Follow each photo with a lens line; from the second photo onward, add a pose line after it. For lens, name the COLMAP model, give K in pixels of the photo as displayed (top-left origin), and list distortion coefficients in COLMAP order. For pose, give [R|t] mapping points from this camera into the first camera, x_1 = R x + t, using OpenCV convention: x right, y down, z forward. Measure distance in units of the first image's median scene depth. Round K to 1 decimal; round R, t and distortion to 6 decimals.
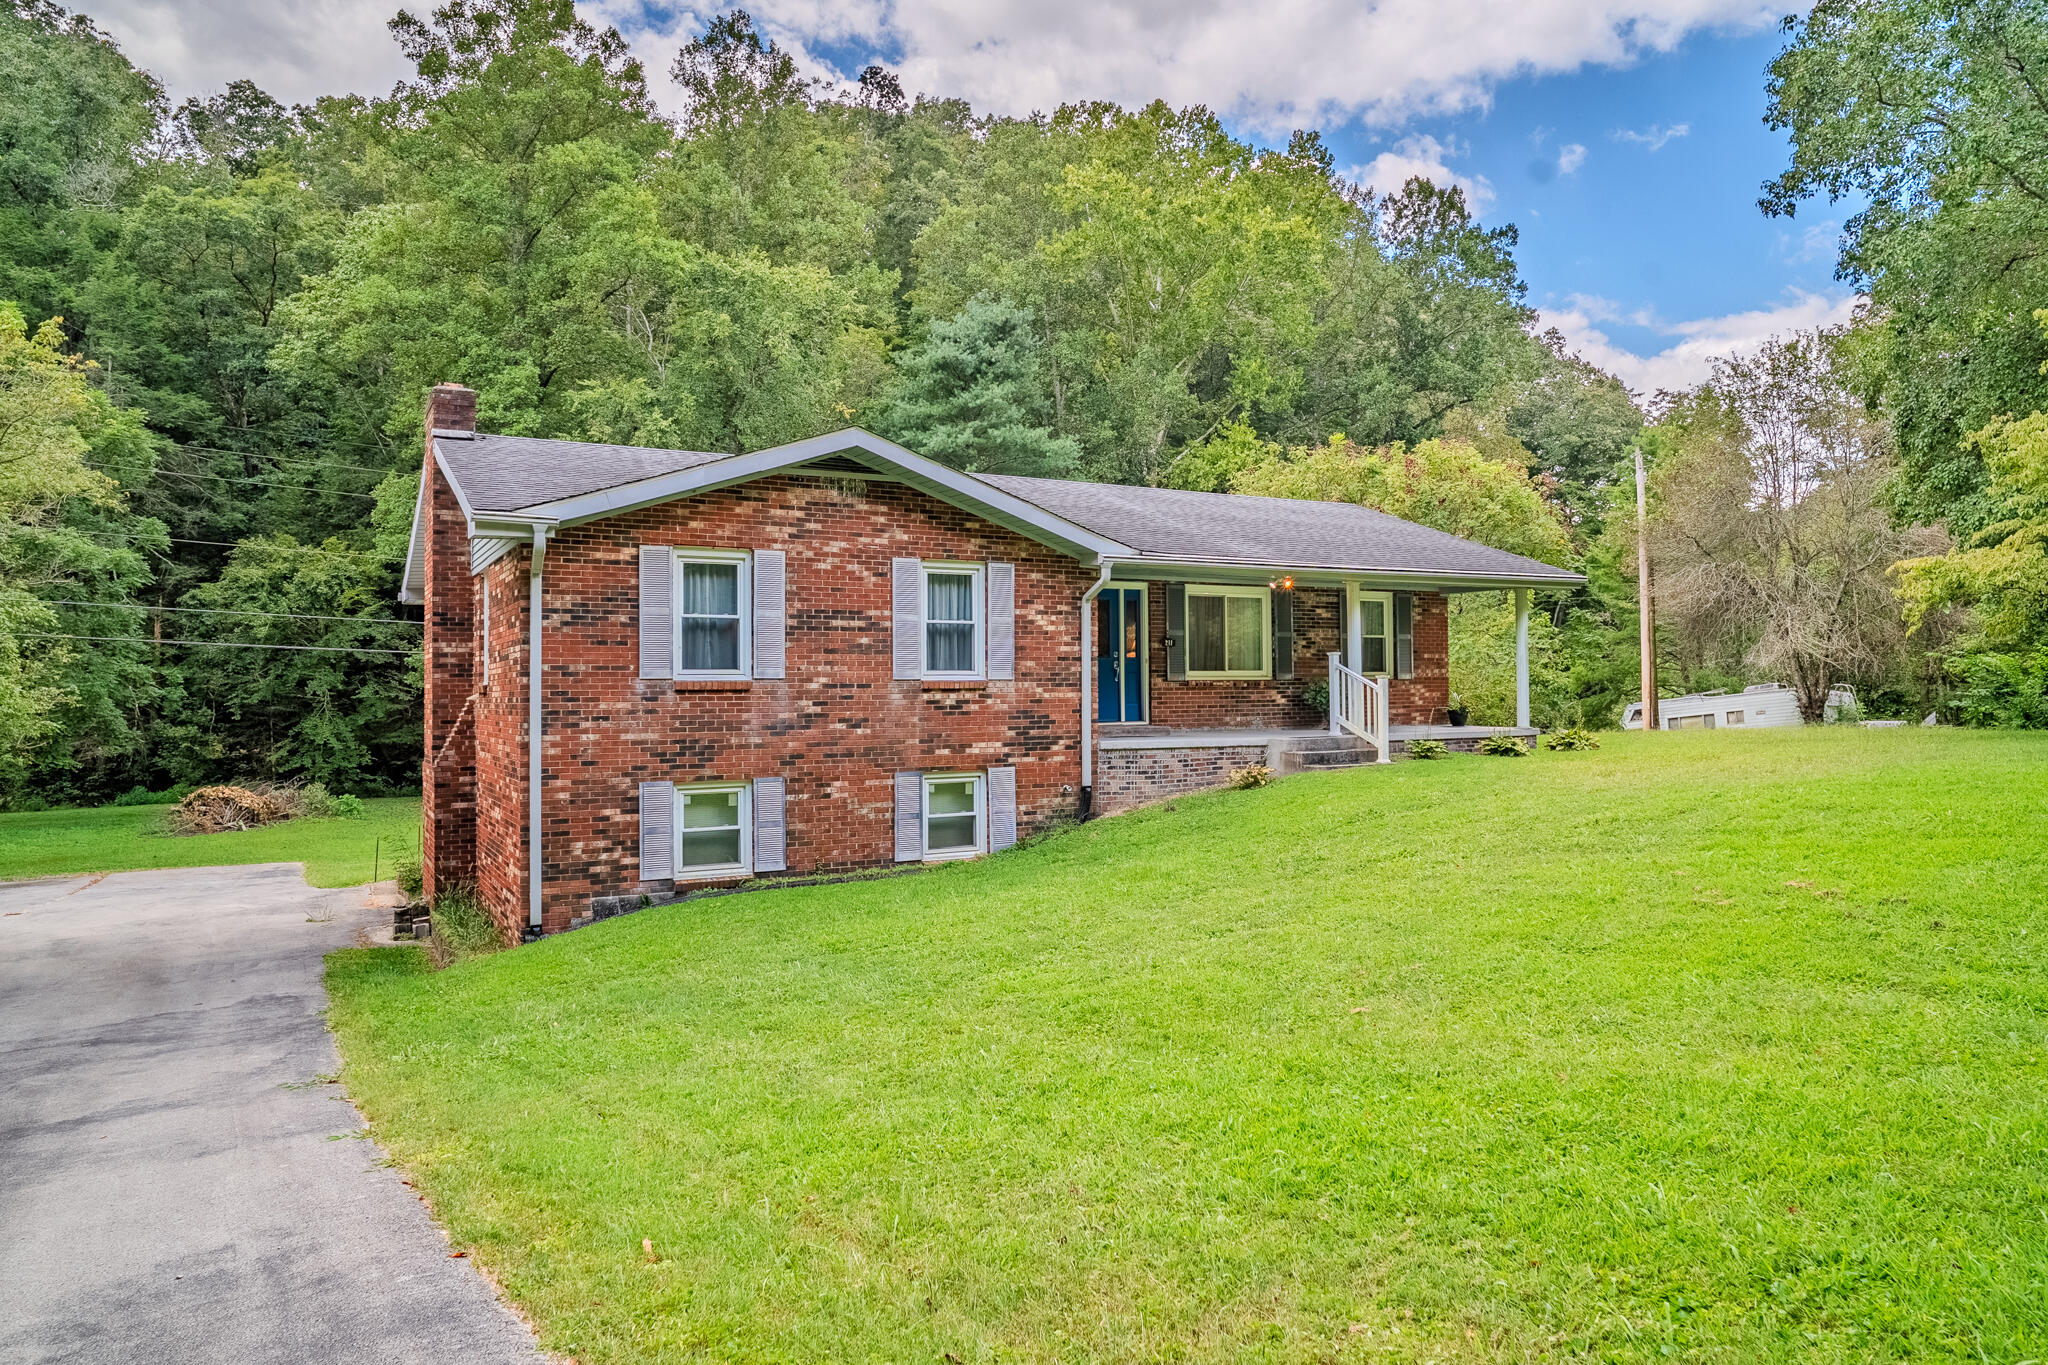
lens RADIAL K [[1295.3, 0, 996.9], [0, 1295.3, 661.5], [0, 0, 1]] dist [-0.033036, 0.032899]
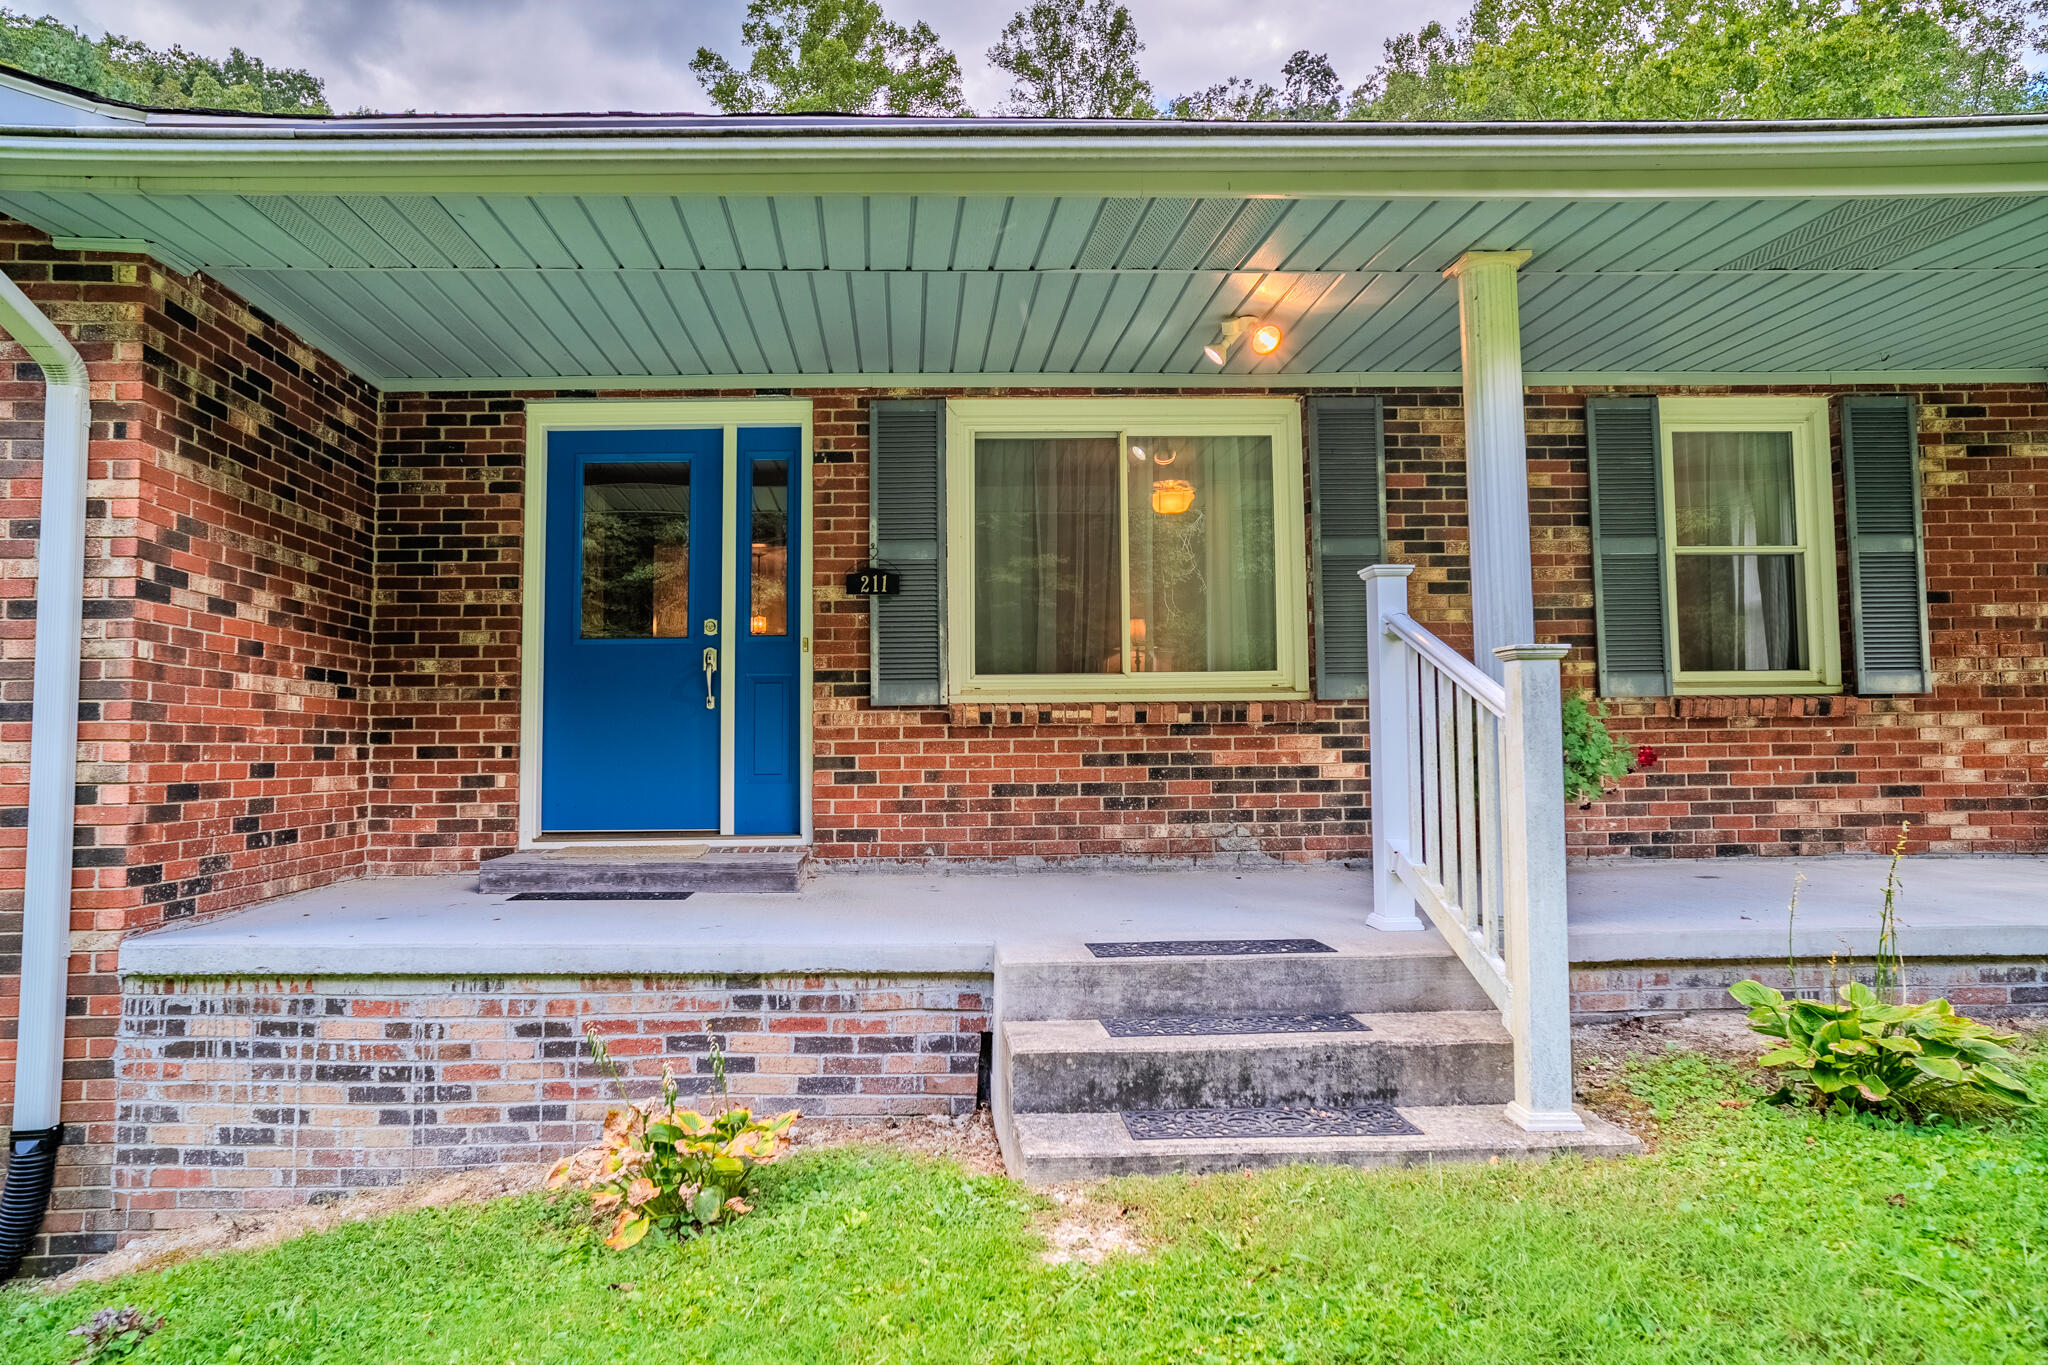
lens RADIAL K [[1240.3, 0, 933.8], [0, 1240.3, 680.7], [0, 0, 1]] dist [-0.040408, 0.038255]
pose [[0.892918, -0.027952, -0.449351, 0.333503], [0.013213, 0.999268, -0.035903, 0.023464], [0.450025, 0.026121, 0.892634, 0.889471]]
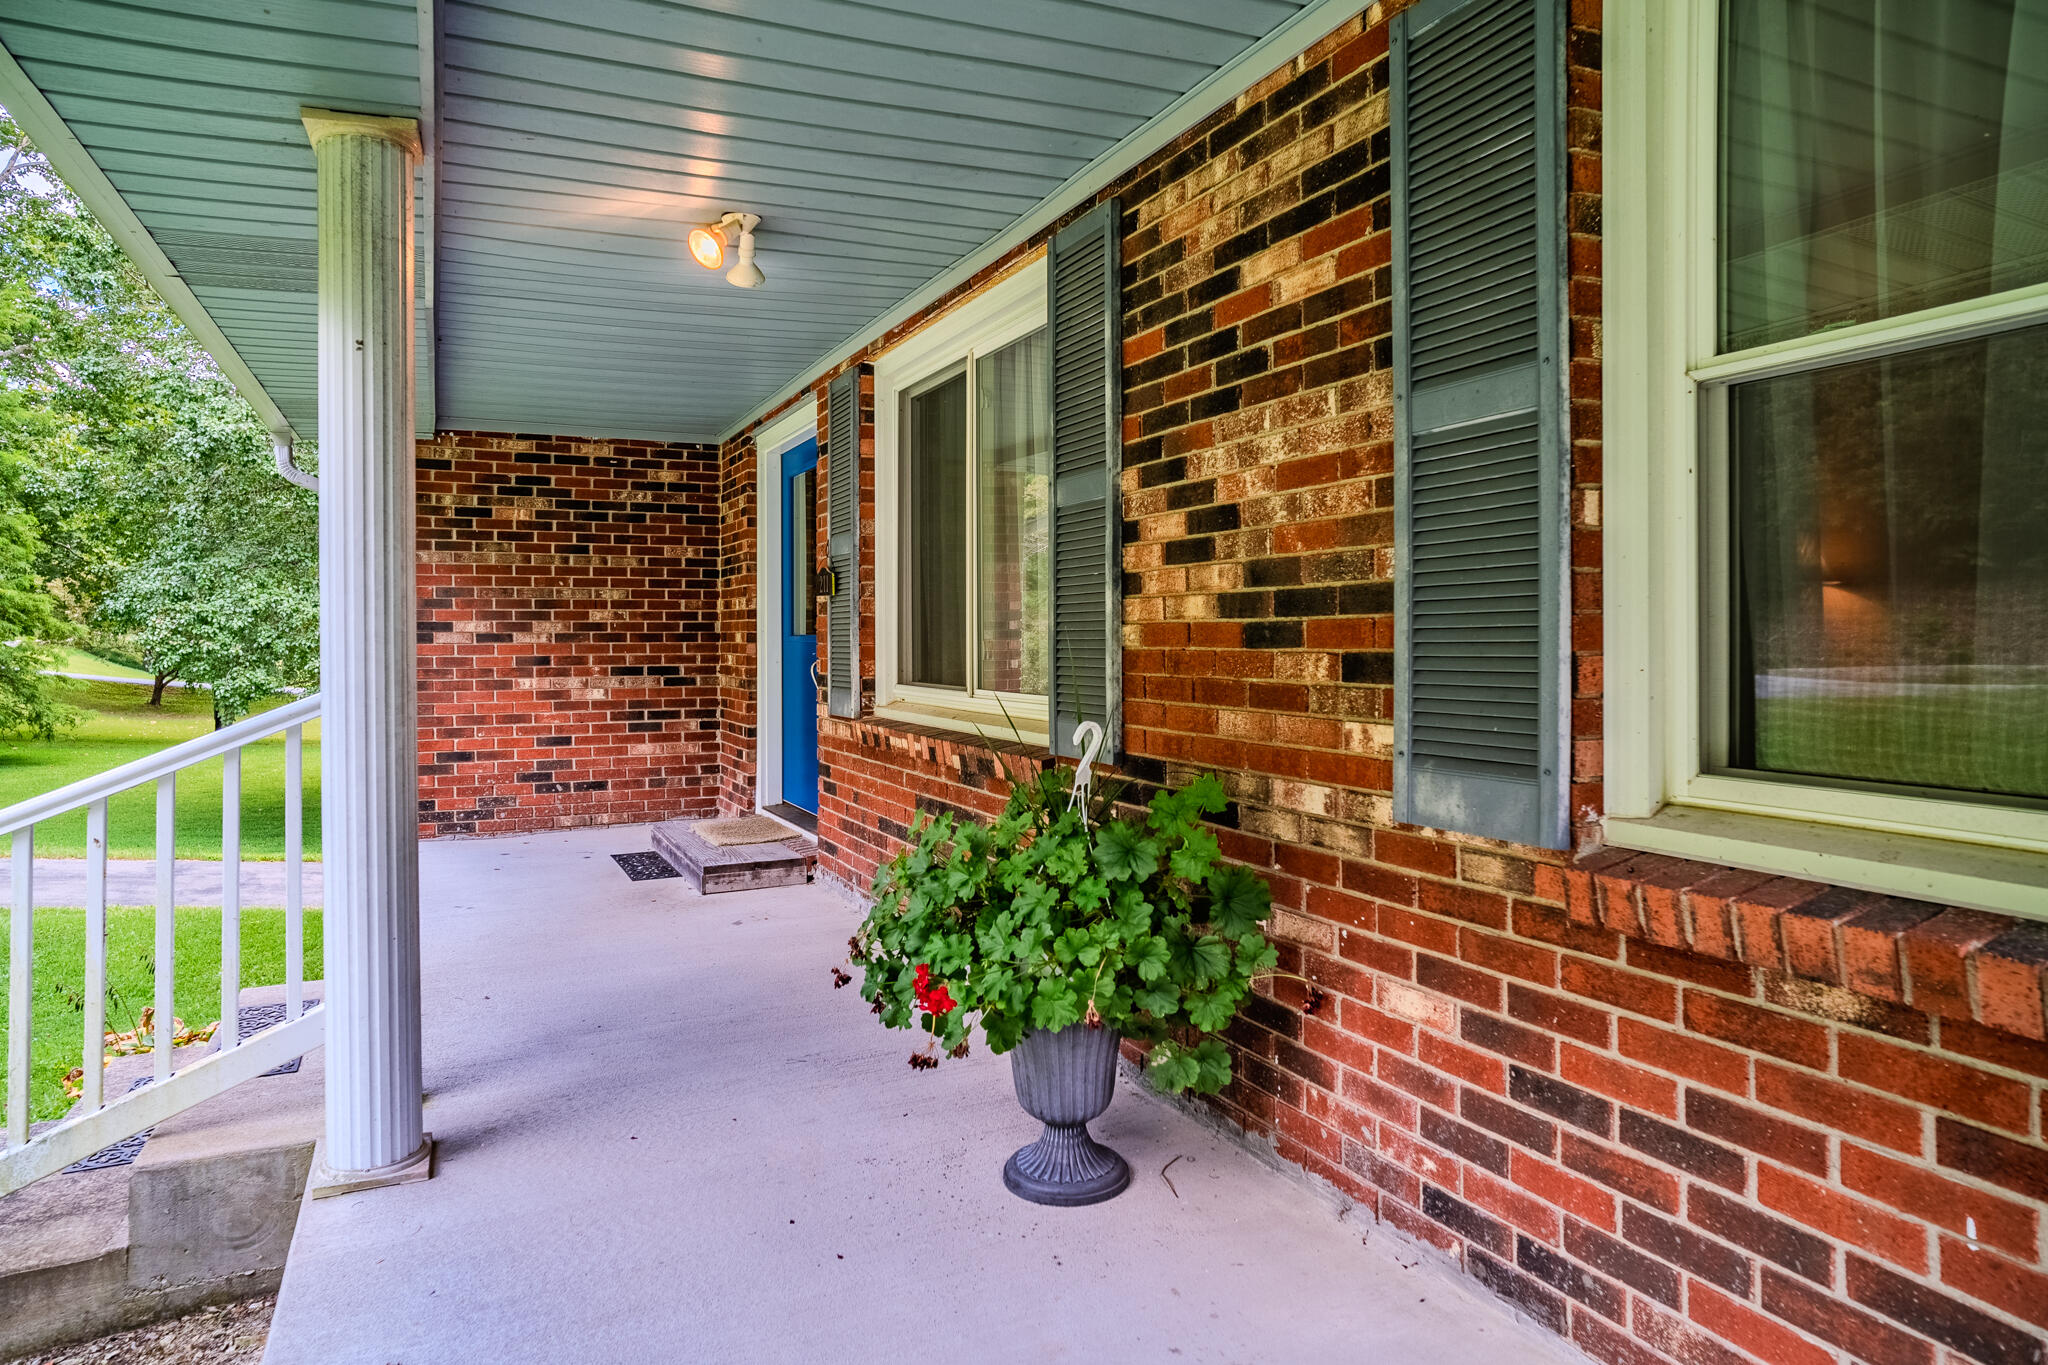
lens RADIAL K [[1240.3, 0, 943.3], [0, 1240.3, 634.3], [0, 0, 1]] dist [-0.040408, 0.038255]
pose [[-0.086939, 0.003923, -0.996206, 0.484919], [0.022366, 0.999748, 0.001985, -0.003847], [0.995963, -0.022109, -0.087005, 1.258395]]
